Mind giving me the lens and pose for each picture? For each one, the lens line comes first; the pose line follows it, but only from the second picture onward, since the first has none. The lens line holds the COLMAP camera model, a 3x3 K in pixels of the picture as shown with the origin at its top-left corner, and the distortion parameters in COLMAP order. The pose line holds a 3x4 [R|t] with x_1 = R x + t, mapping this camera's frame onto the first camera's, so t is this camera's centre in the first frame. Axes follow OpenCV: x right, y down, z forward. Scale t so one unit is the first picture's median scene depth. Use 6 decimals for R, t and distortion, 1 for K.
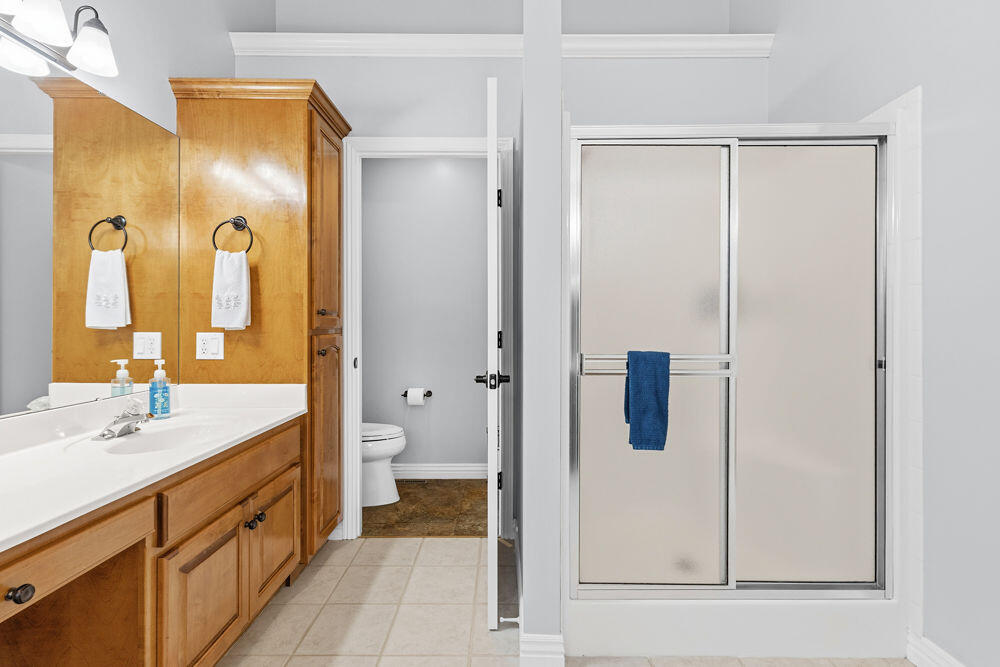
lens RADIAL K [[479.9, 0, 500.0], [0, 479.9, 333.5], [0, 0, 1]] dist [0.003727, 0.000001]
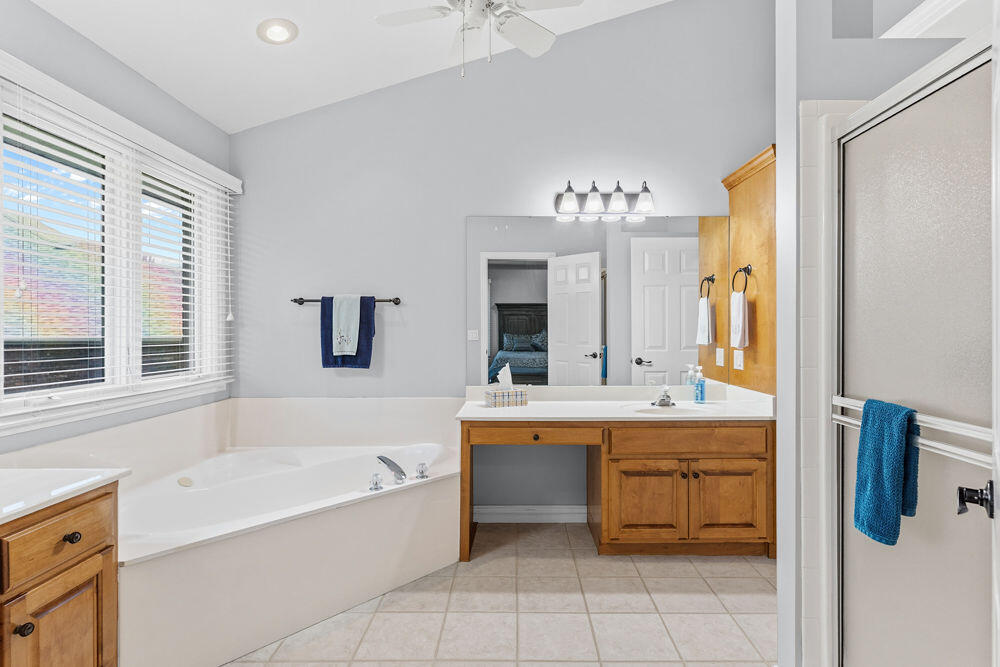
lens RADIAL K [[479.9, 0, 500.0], [0, 479.9, 333.5], [0, 0, 1]] dist [0.003727, 0.000001]
pose [[-0.059366, 0.008212, -0.998202, 0.911767], [-0.005237, 0.999950, 0.008537, -0.064205], [0.998223, 0.005734, -0.059321, 0.414169]]
